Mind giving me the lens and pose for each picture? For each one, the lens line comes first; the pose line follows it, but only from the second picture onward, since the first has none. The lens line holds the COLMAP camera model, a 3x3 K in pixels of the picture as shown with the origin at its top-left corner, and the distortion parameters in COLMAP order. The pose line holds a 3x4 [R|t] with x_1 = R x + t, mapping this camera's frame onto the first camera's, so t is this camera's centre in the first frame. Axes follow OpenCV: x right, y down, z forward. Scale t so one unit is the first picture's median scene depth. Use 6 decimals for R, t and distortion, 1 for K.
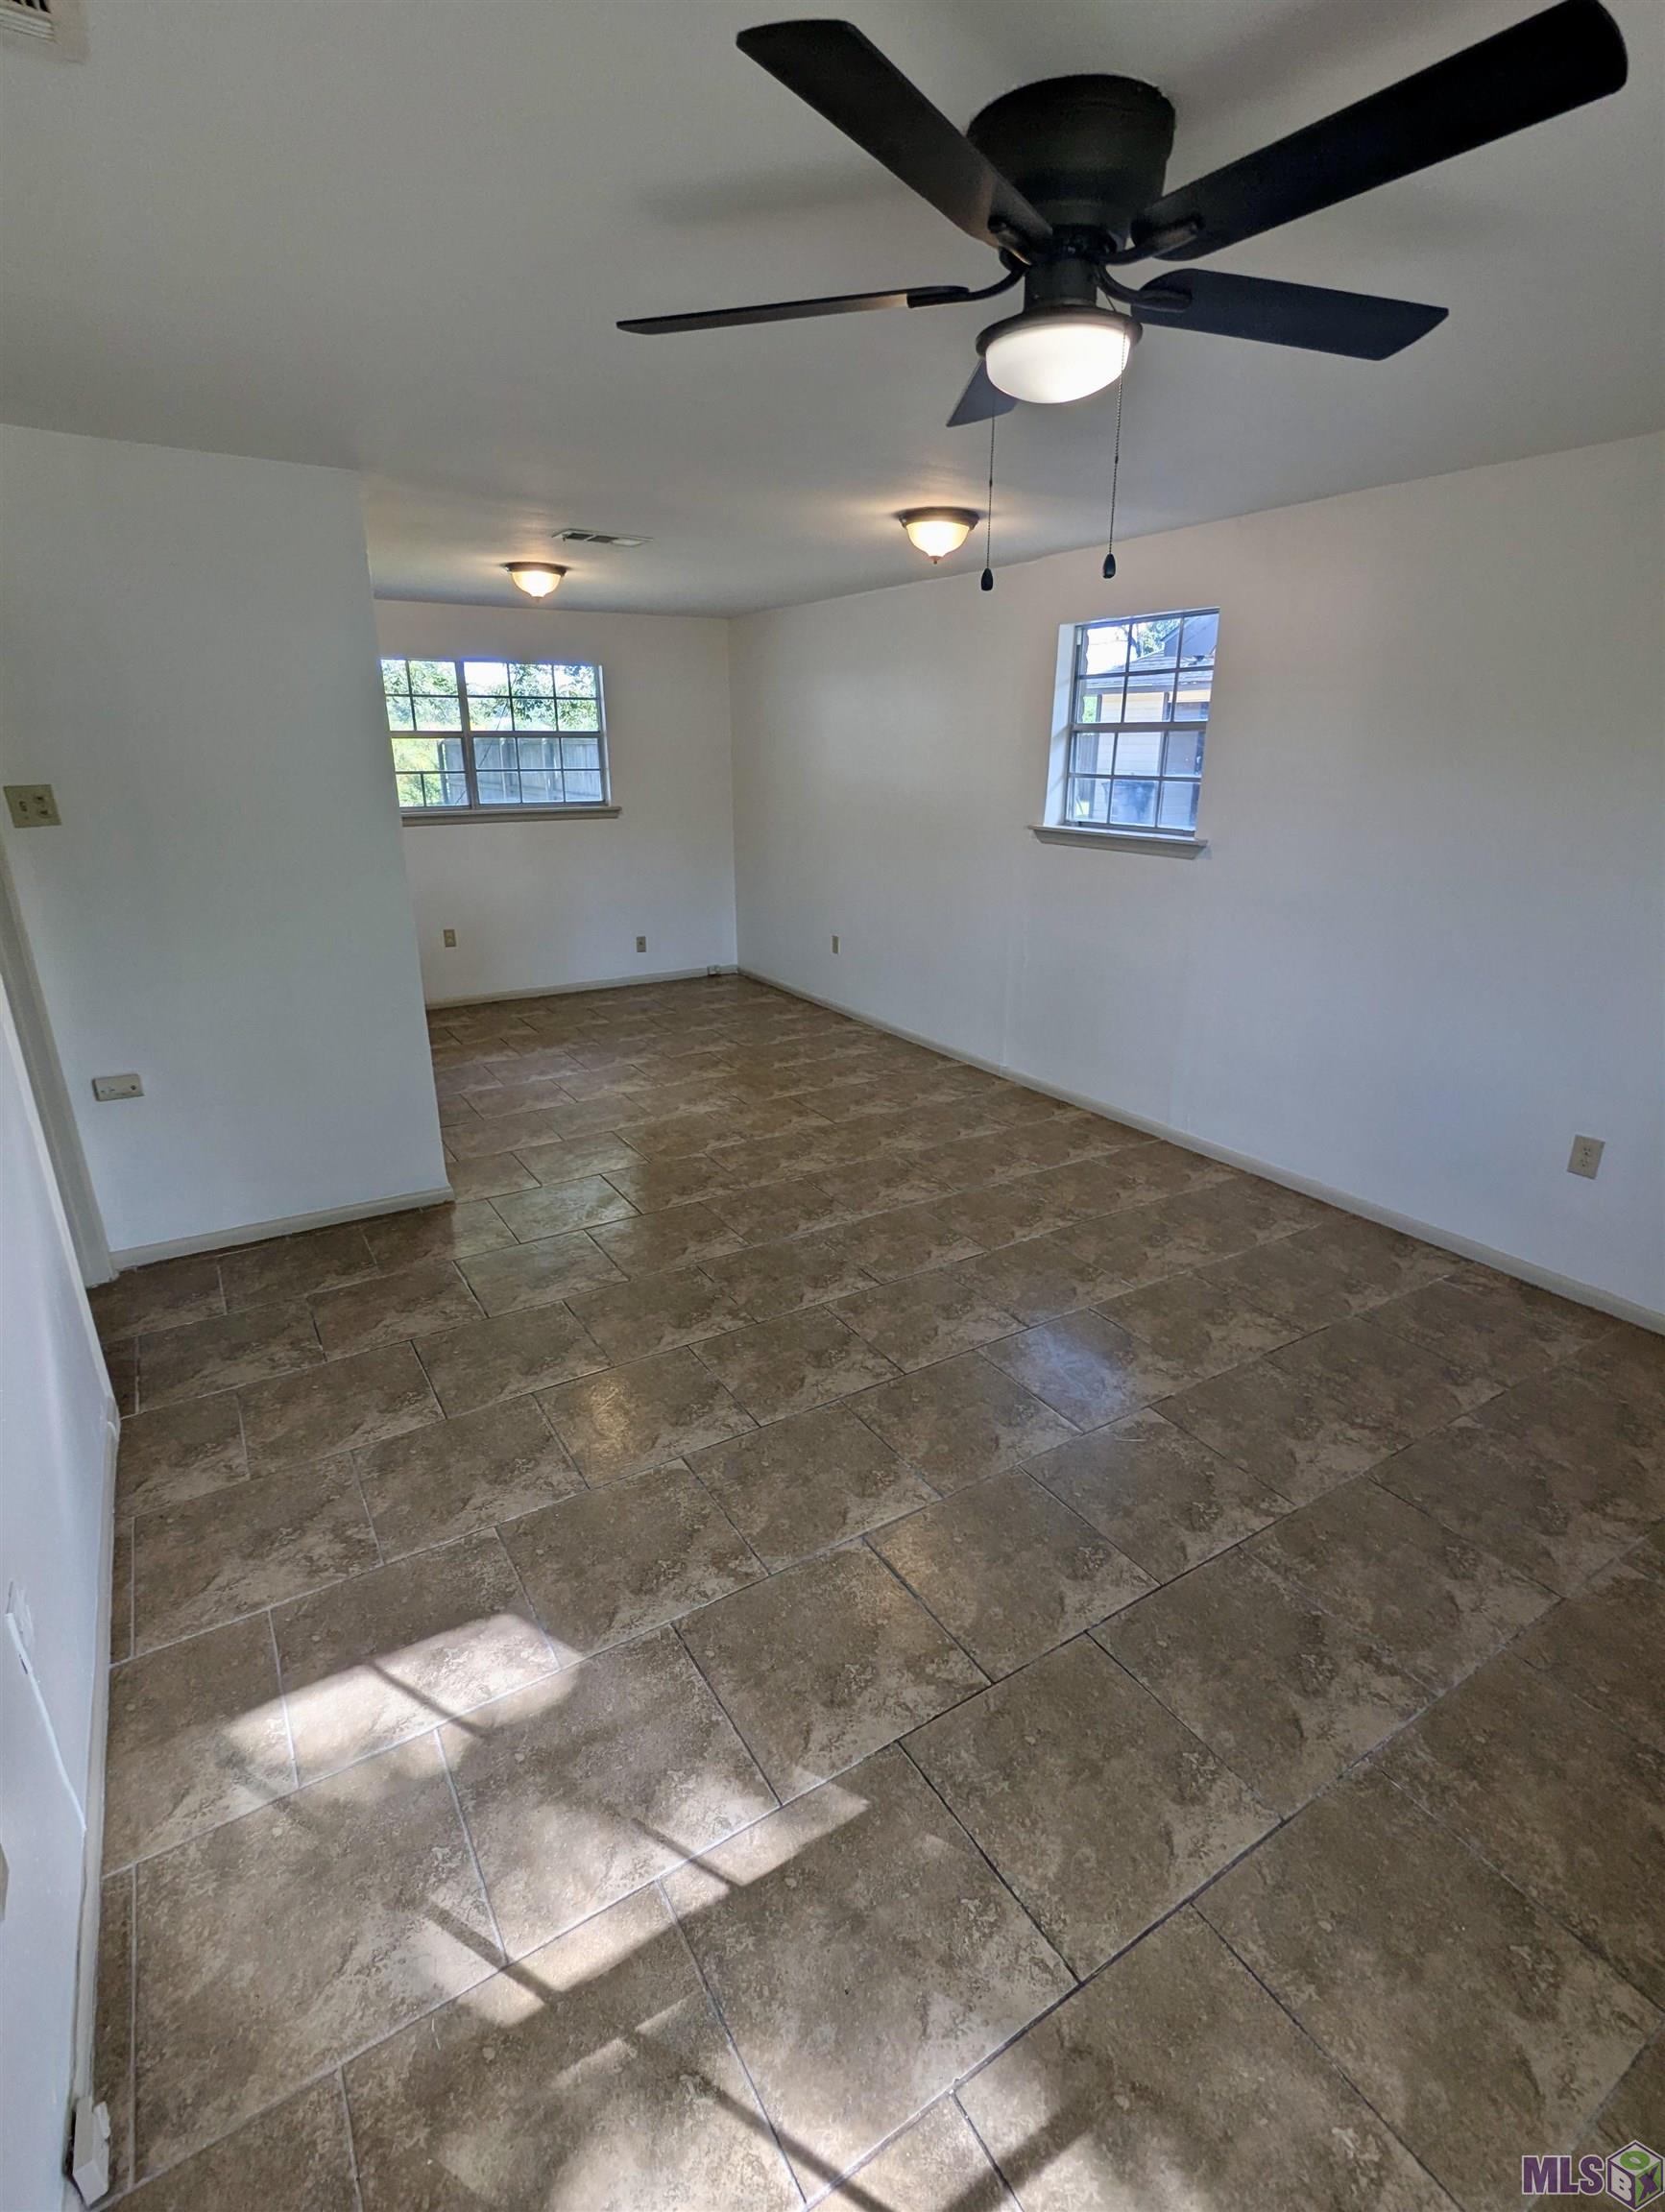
lens RADIAL K [[1045.8, 0, 832.5], [0, 1045.8, 1106.0], [0, 0, 1]] dist [-0.001985, -0.001090]
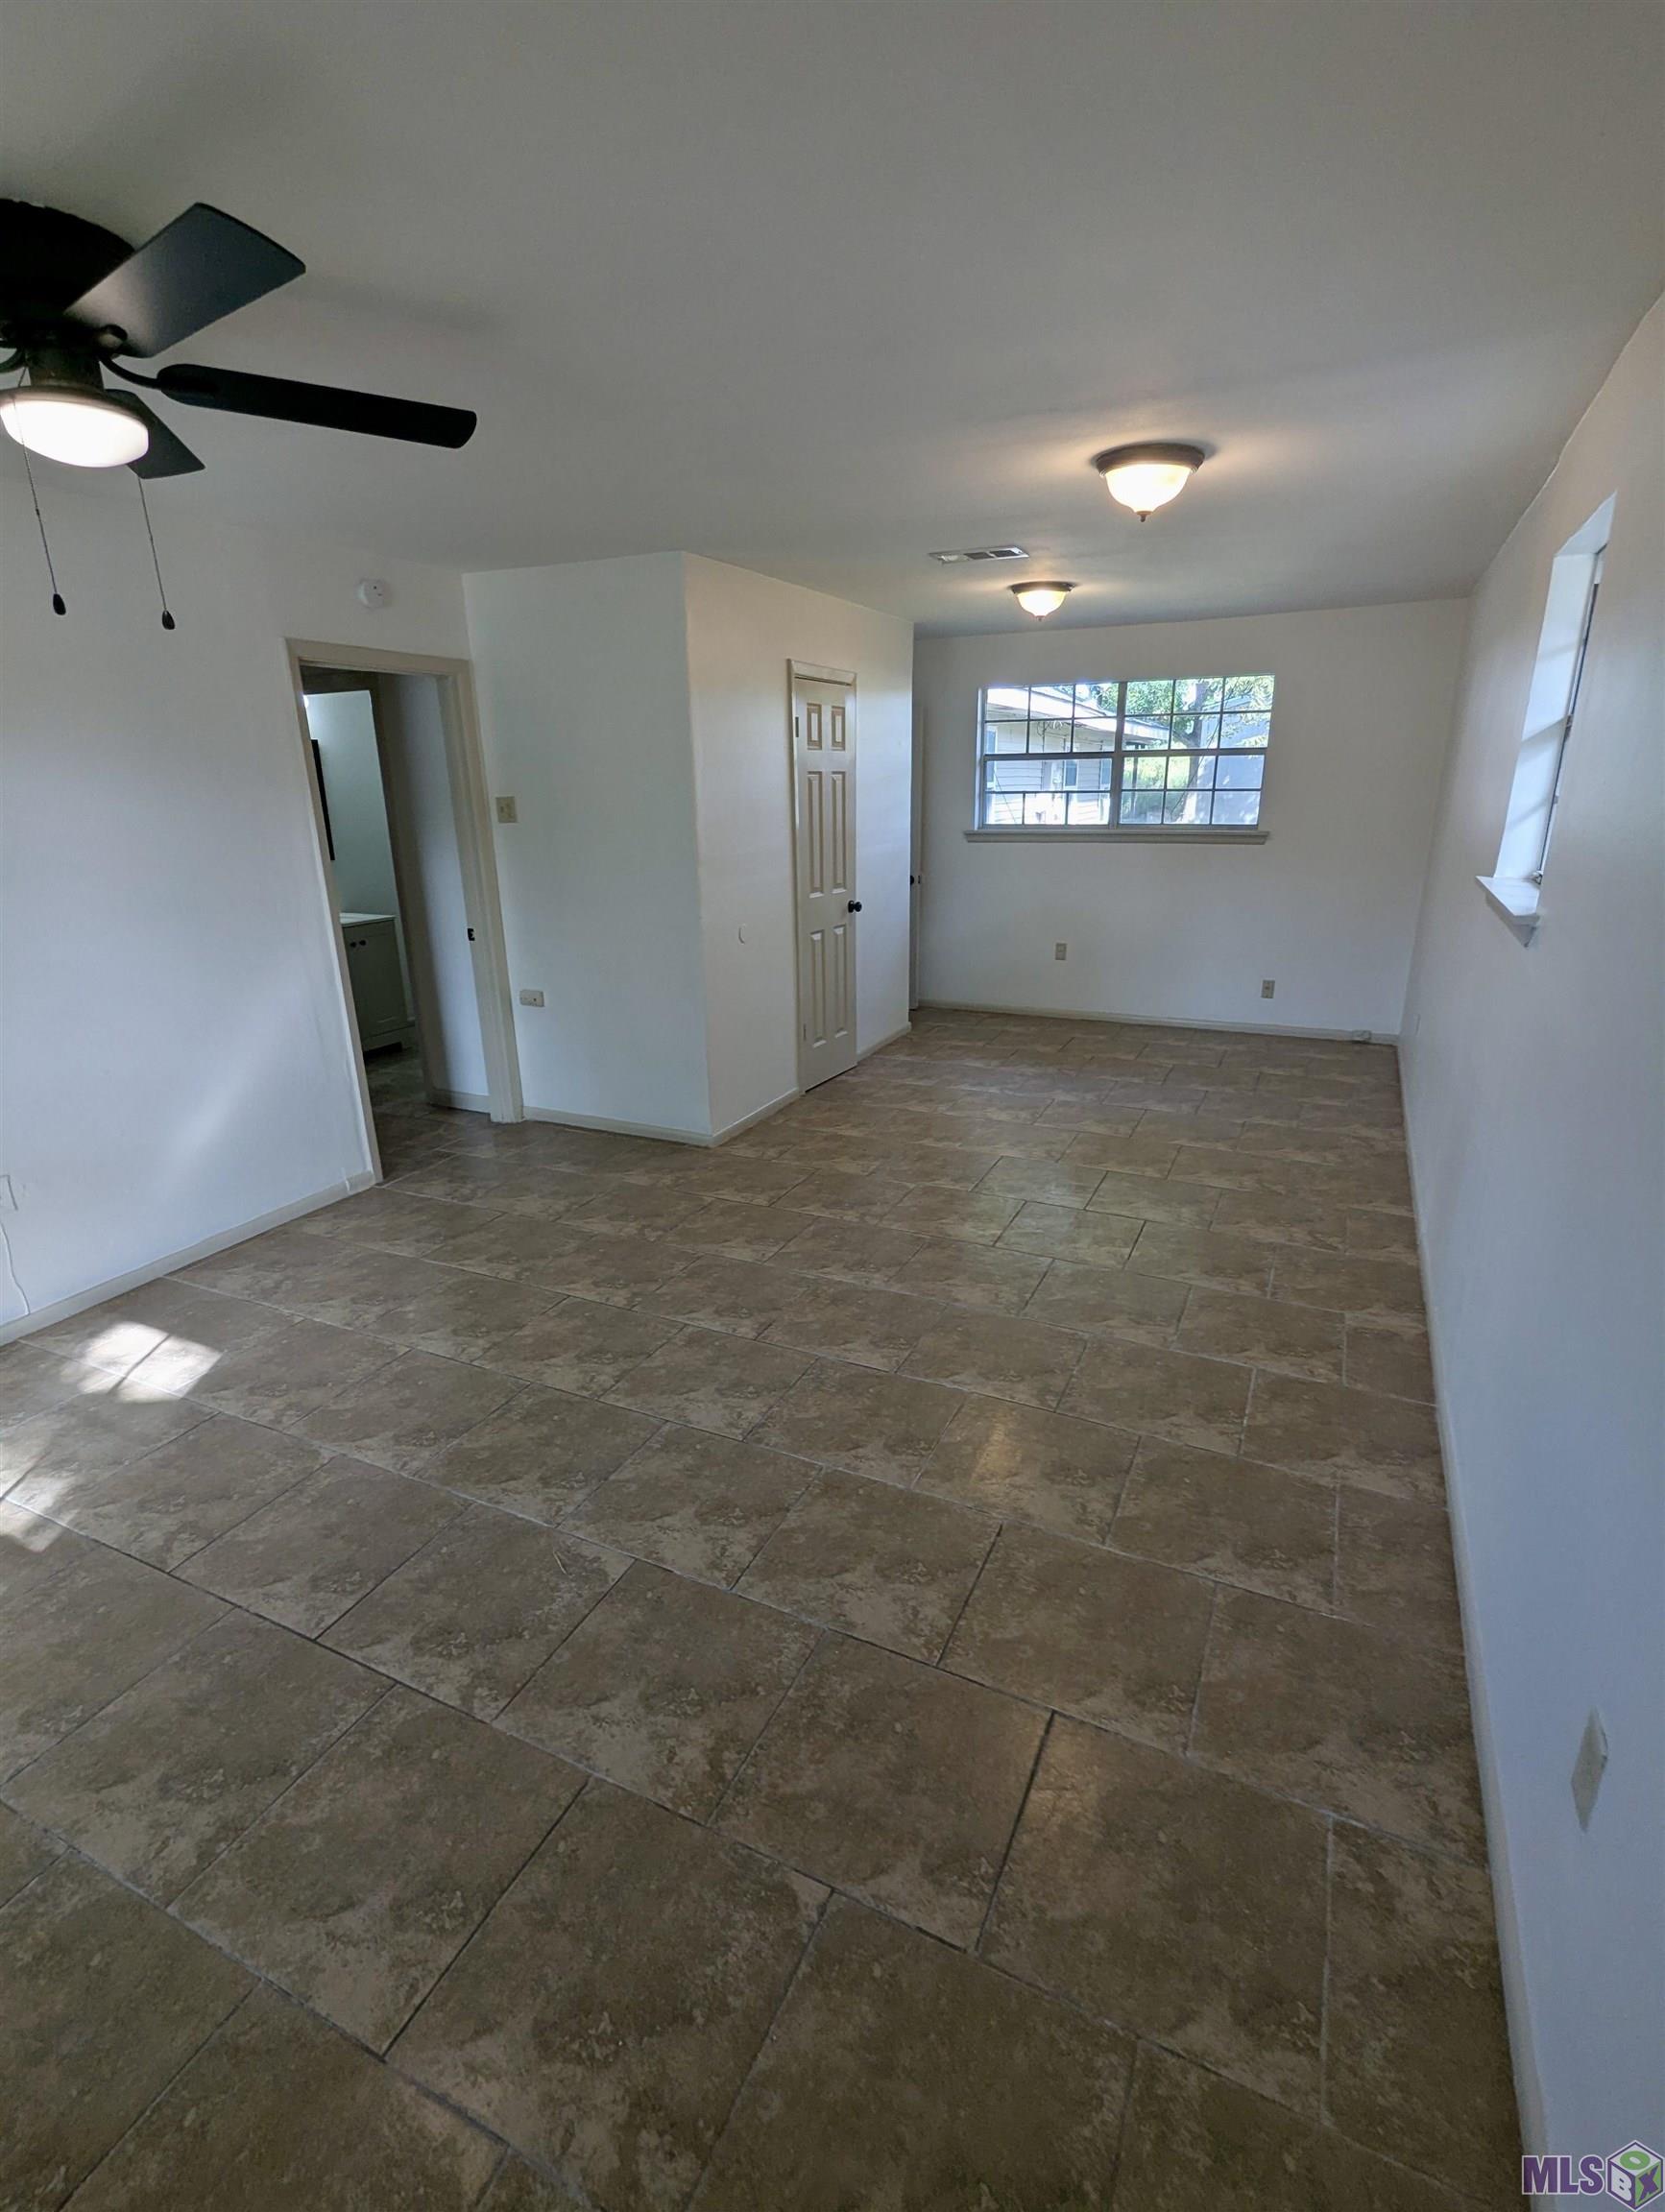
lens RADIAL K [[1053.0, 0, 836.1], [0, 1053.0, 1100.9], [0, 0, 1]] dist [-0.001964, 0.002992]
pose [[0.543189, 0.241064, -0.804260, 0.732721], [-0.261186, 0.958884, 0.111008, -0.144325], [0.797952, 0.149763, 0.583818, 0.447108]]
